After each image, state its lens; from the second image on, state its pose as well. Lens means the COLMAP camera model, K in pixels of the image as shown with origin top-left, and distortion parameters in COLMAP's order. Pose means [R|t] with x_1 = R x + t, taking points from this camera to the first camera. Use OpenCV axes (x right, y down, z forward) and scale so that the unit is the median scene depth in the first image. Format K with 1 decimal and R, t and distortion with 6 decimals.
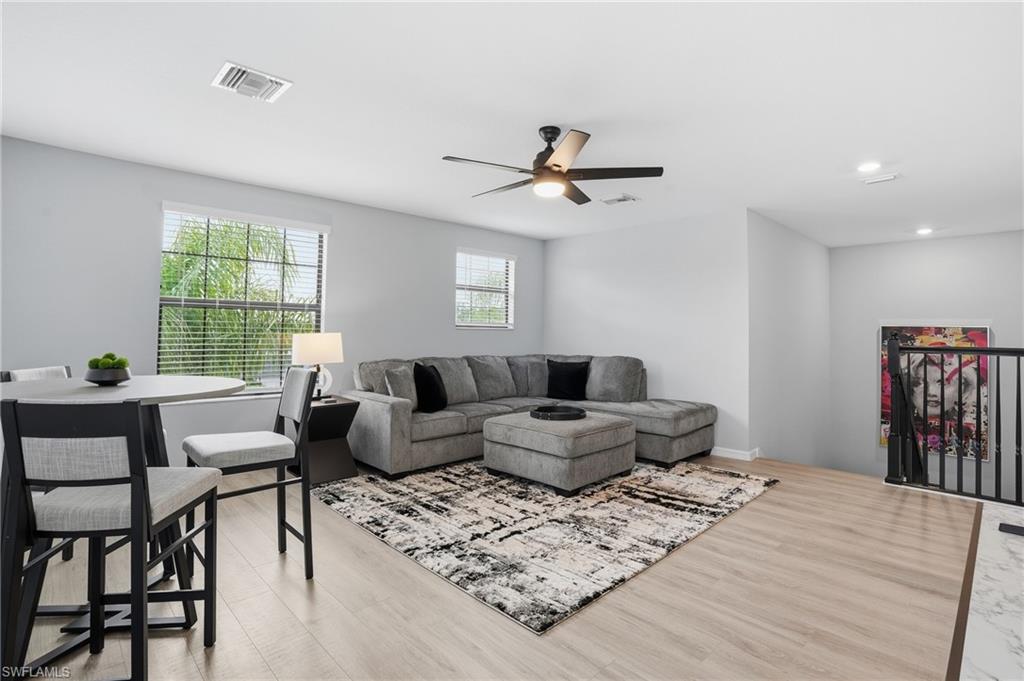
lens RADIAL K [[487.9, 0, 511.0], [0, 487.9, 330.5], [0, 0, 1]] dist [-0.010940, 0.000294]
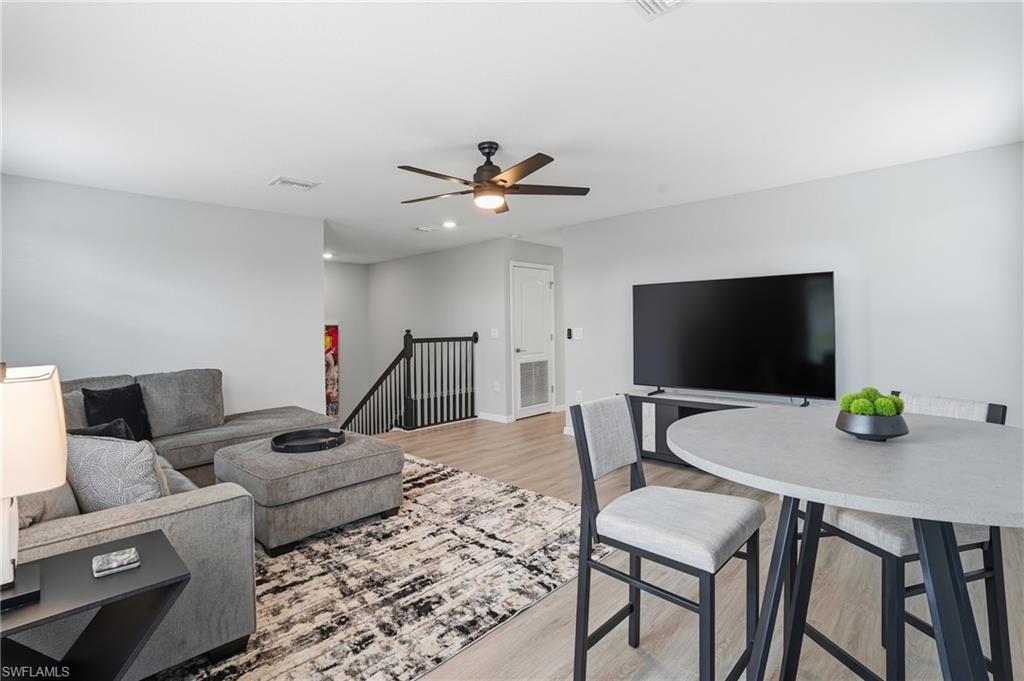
lens RADIAL K [[487.9, 0, 511.0], [0, 487.9, 330.5], [0, 0, 1]] dist [-0.010940, 0.000294]
pose [[-0.057482, -0.008315, 0.998312, -0.868357], [0.000542, 0.999965, 0.008360, -0.009474], [-0.998346, 0.001022, -0.057476, 0.908644]]
